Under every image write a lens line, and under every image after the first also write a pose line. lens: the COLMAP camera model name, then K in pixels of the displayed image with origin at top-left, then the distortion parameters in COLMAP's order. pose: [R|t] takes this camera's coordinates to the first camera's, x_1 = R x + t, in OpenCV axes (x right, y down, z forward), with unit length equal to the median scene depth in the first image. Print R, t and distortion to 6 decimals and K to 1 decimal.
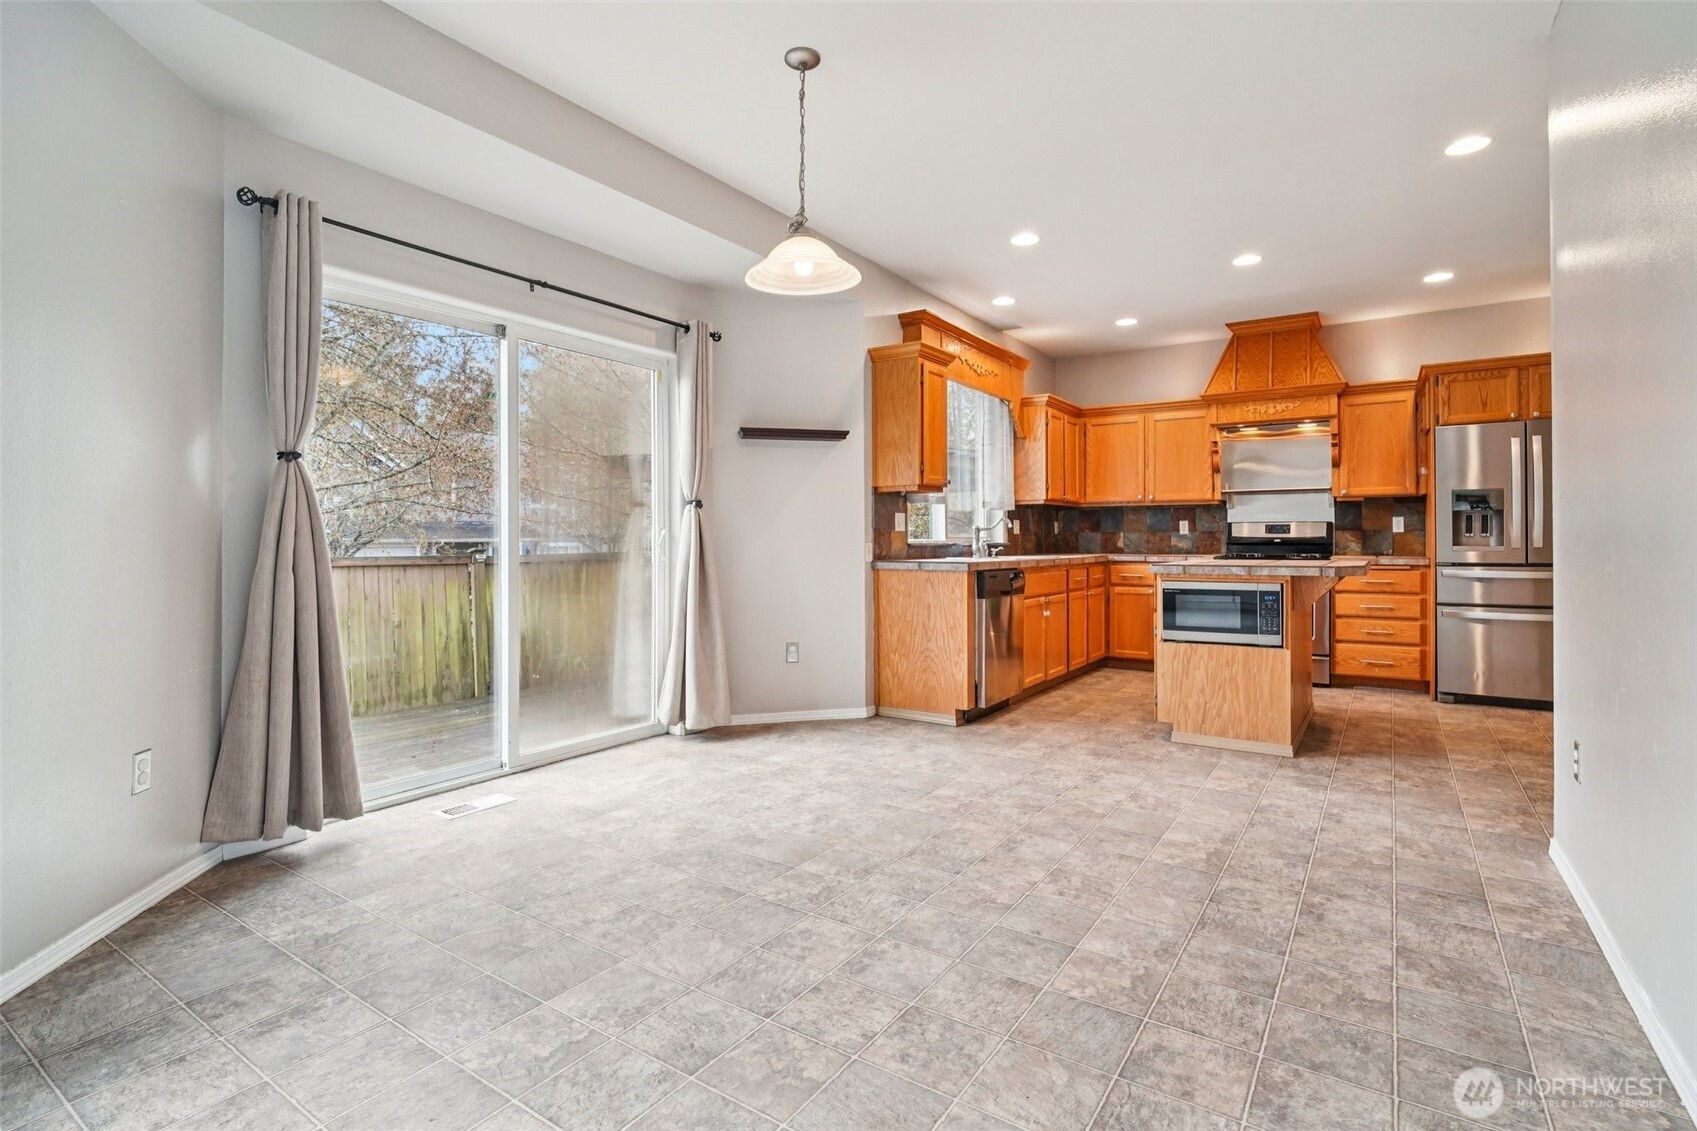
lens RADIAL K [[806.4, 0, 857.7], [0, 806.4, 534.2], [0, 0, 1]] dist [-0.025345, 0.015462]
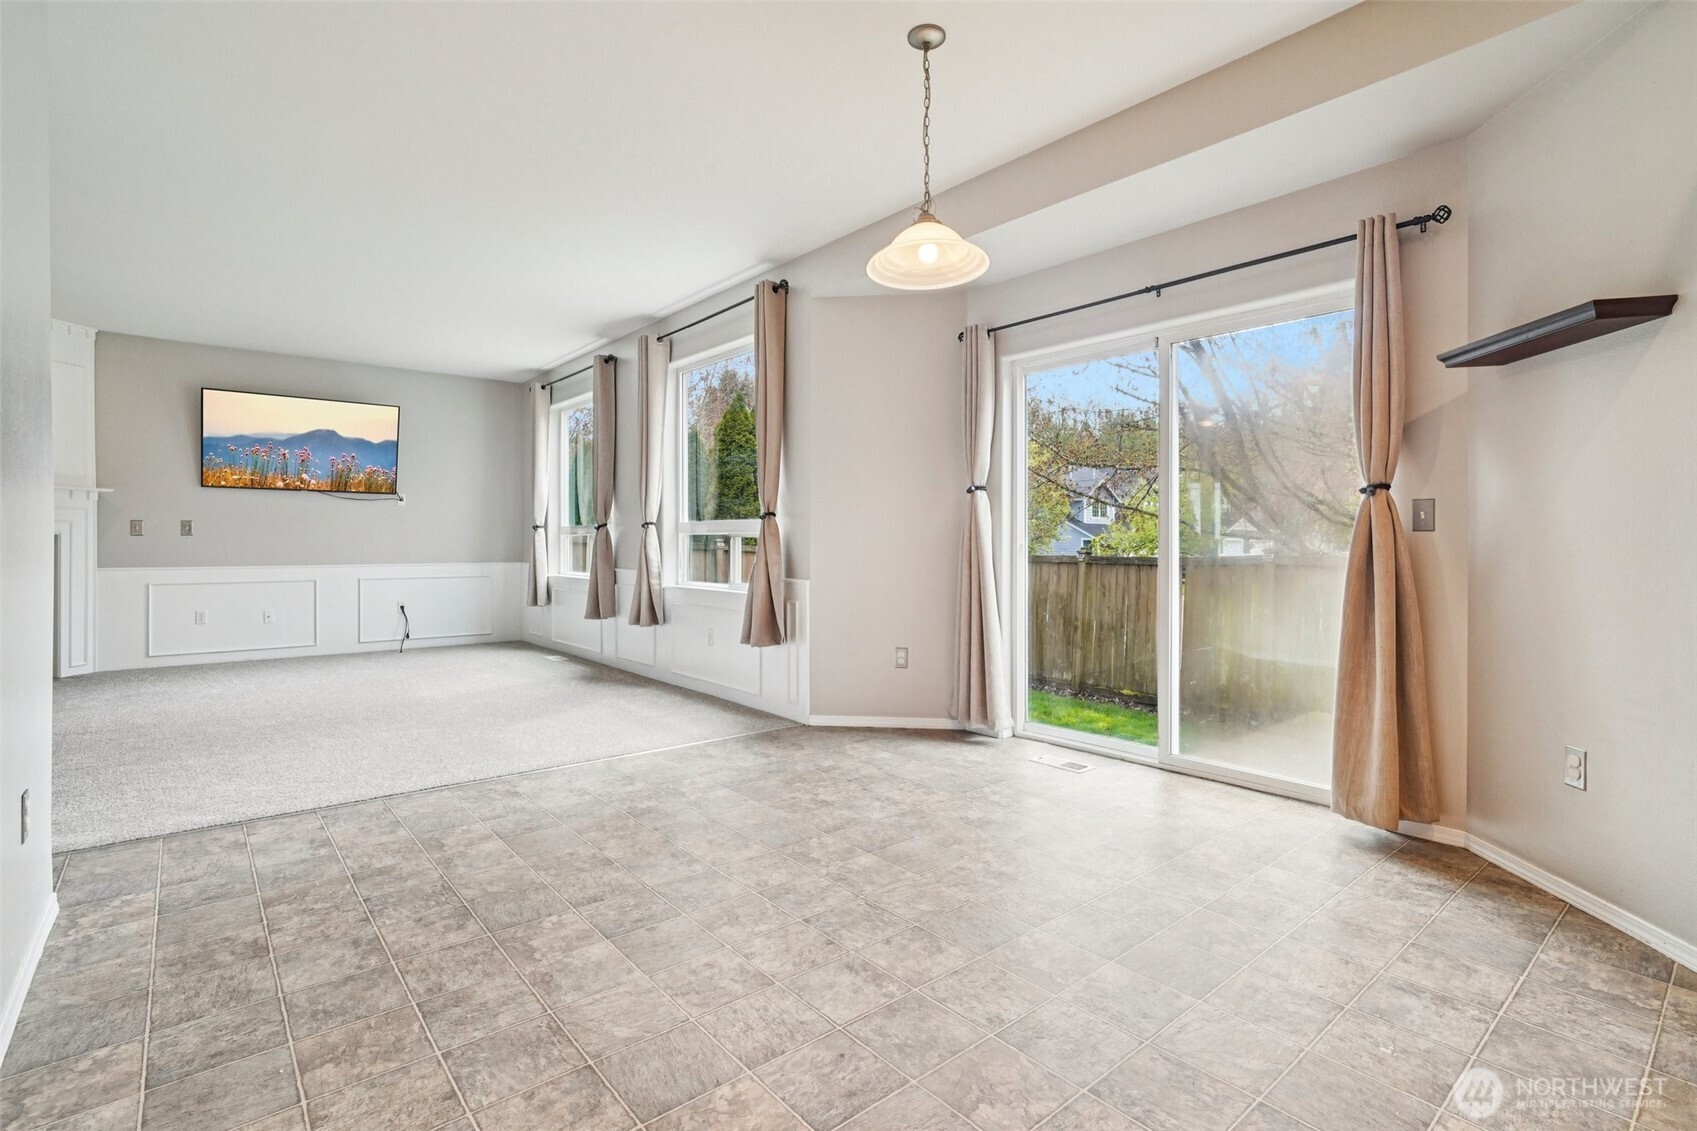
lens RADIAL K [[806.4, 0, 857.7], [0, 806.4, 534.2], [0, 0, 1]] dist [-0.025345, 0.015462]
pose [[-0.274376, -0.007480, -0.961594, 0.488982], [0.005498, 0.999941, -0.009347, 0.004290], [0.961607, -0.007851, -0.274318, 0.664392]]
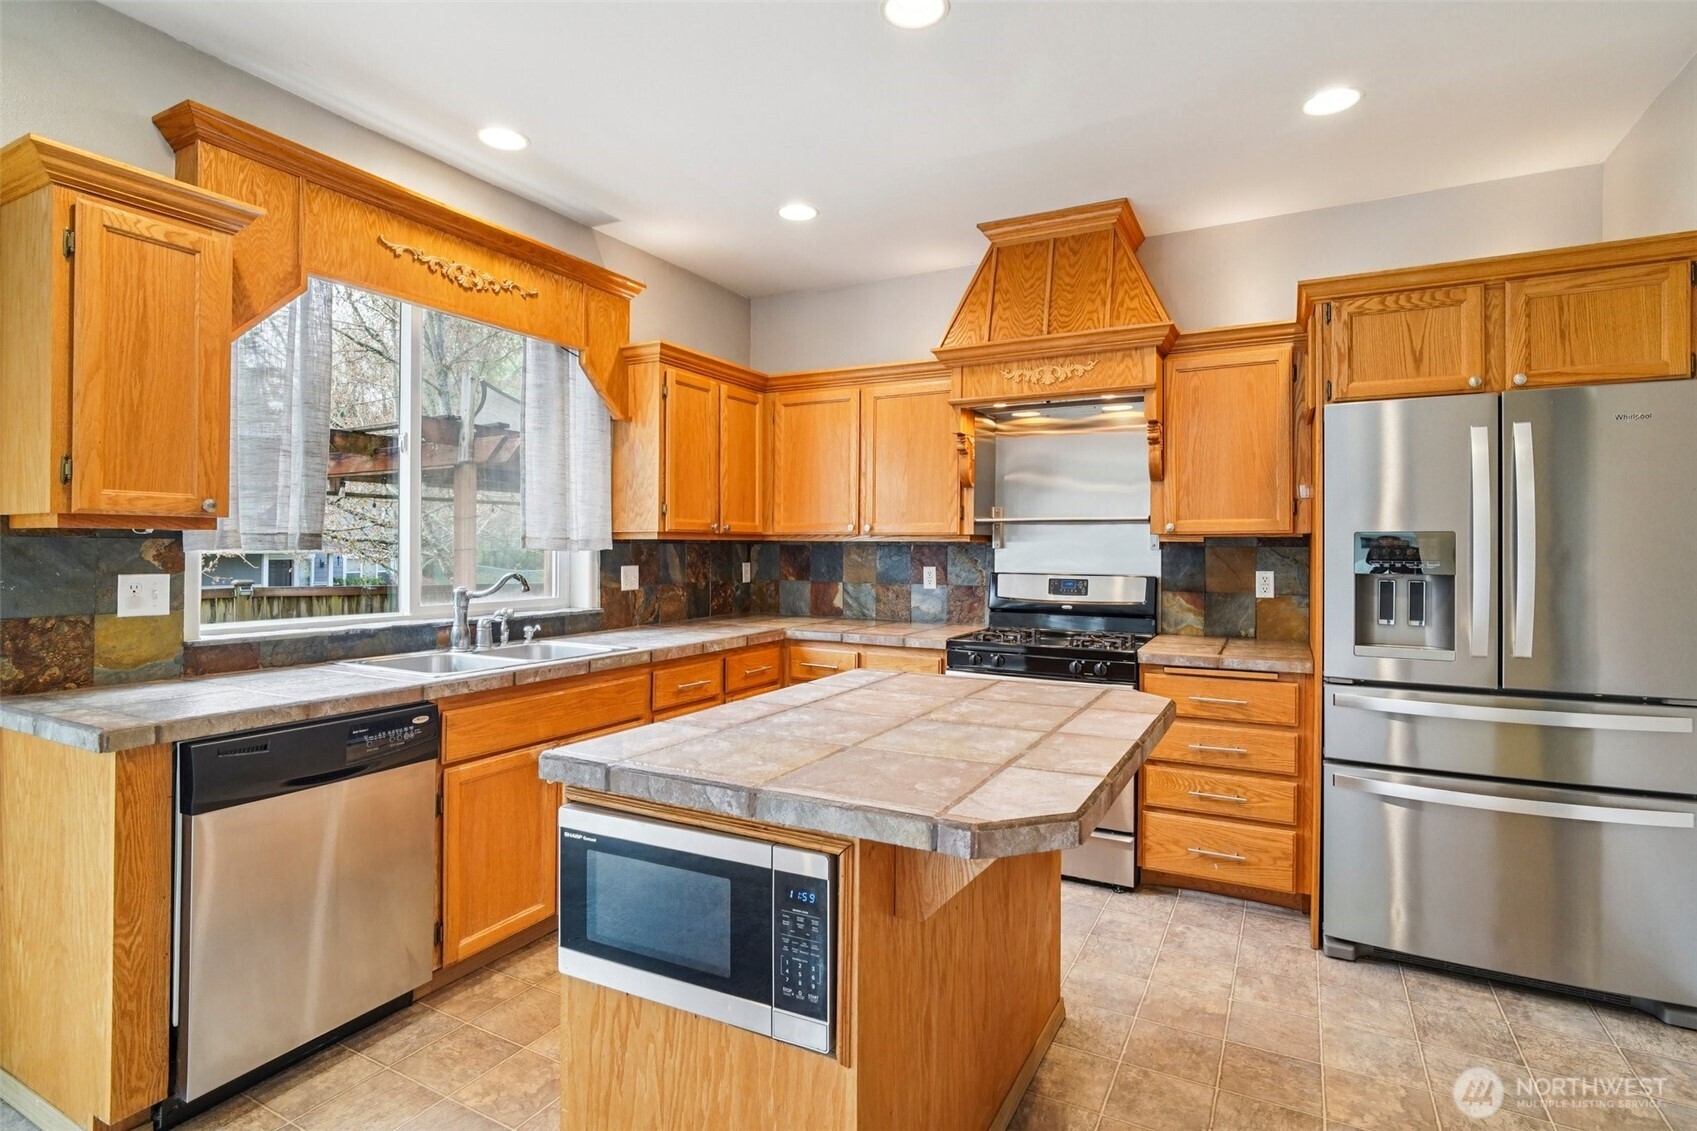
lens RADIAL K [[840.9, 0, 846.8], [0, 840.9, 542.9], [0, 0, 1]] dist [-0.002886, -0.000162]
pose [[0.995557, 0.008018, 0.093817, 0.394752], [-0.008125, 0.999967, 0.000762, -0.047795], [-0.093807, -0.001521, 0.995589, 0.528148]]
